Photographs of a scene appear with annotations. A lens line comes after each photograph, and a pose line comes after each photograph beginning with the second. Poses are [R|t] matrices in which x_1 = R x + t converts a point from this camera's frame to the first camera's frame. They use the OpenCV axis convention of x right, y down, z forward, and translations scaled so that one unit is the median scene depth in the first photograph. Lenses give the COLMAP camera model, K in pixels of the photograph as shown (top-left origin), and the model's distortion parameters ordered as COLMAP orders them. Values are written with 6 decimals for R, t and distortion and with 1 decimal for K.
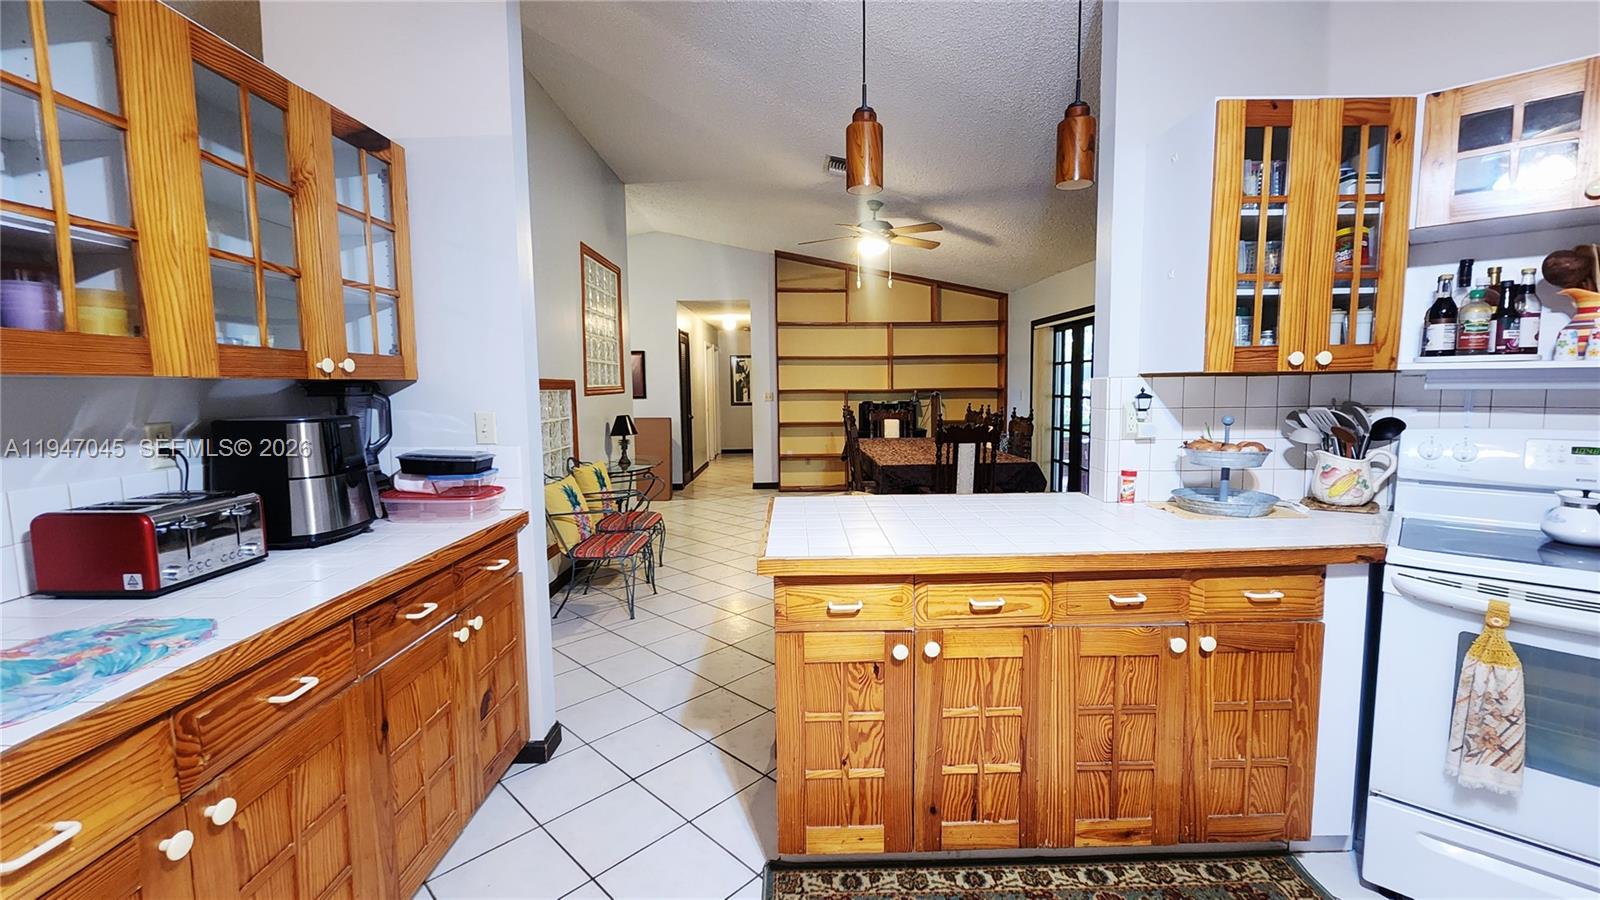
lens RADIAL K [[652.2, 0, 811.1], [0, 652.2, 447.6], [0, 0, 1]] dist [-0.001087, -0.001234]
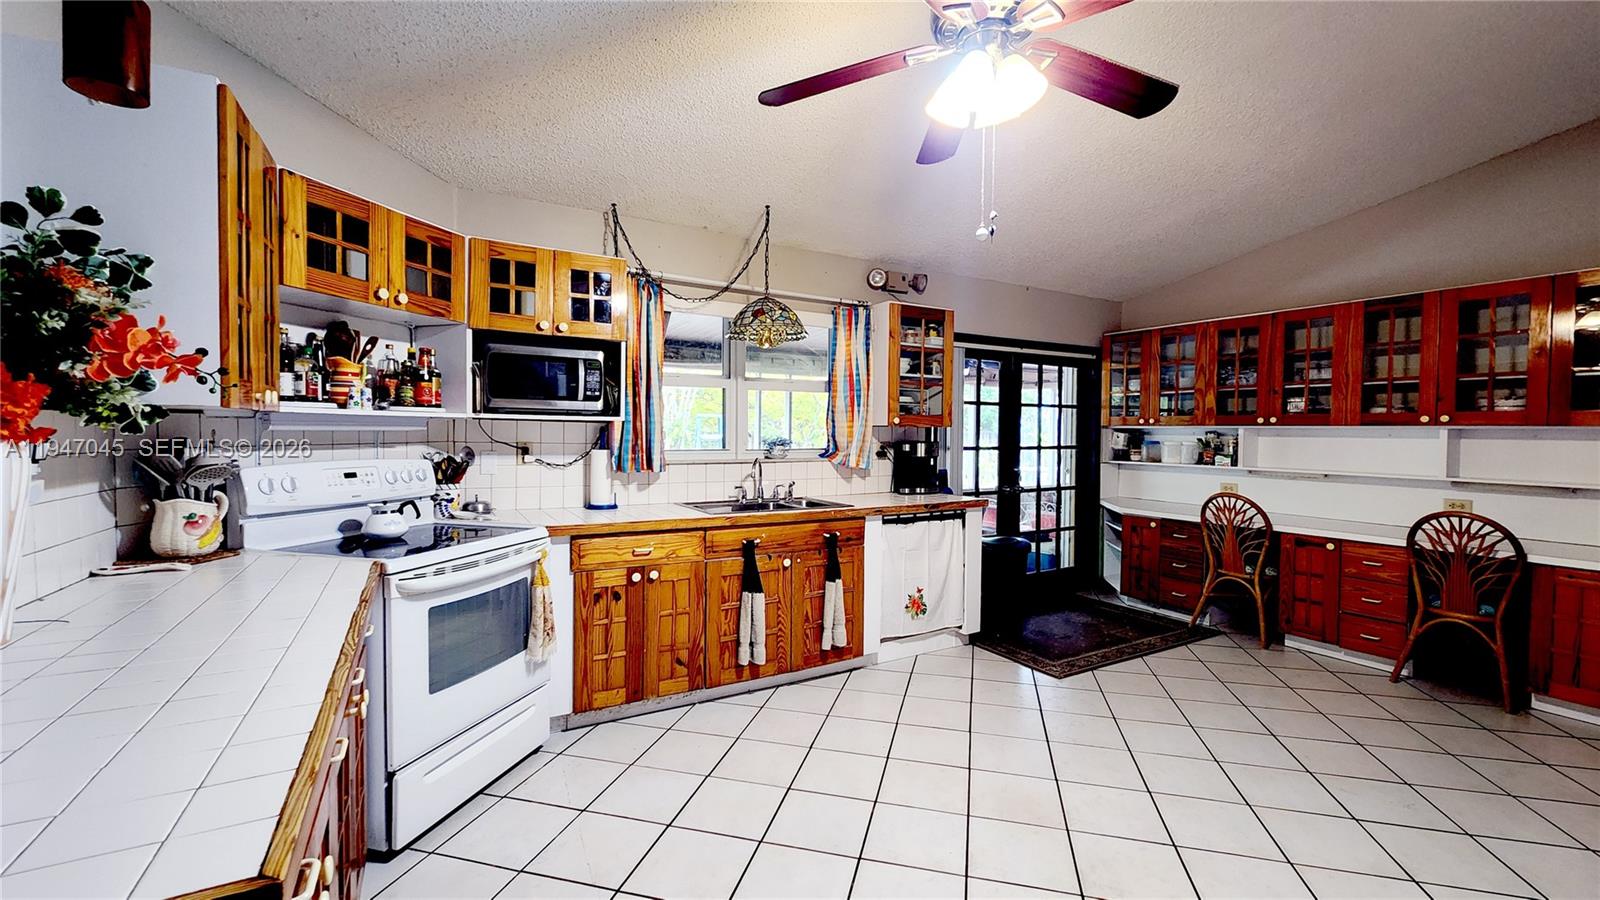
lens RADIAL K [[652.2, 0, 811.2], [0, 652.2, 448.1], [0, 0, 1]] dist [-0.001087, -0.001234]
pose [[-0.484845, -0.019527, 0.874382, -0.480593], [0.078809, 0.994708, 0.065914, -0.064877], [-0.871042, 0.100867, -0.480740, 0.789863]]
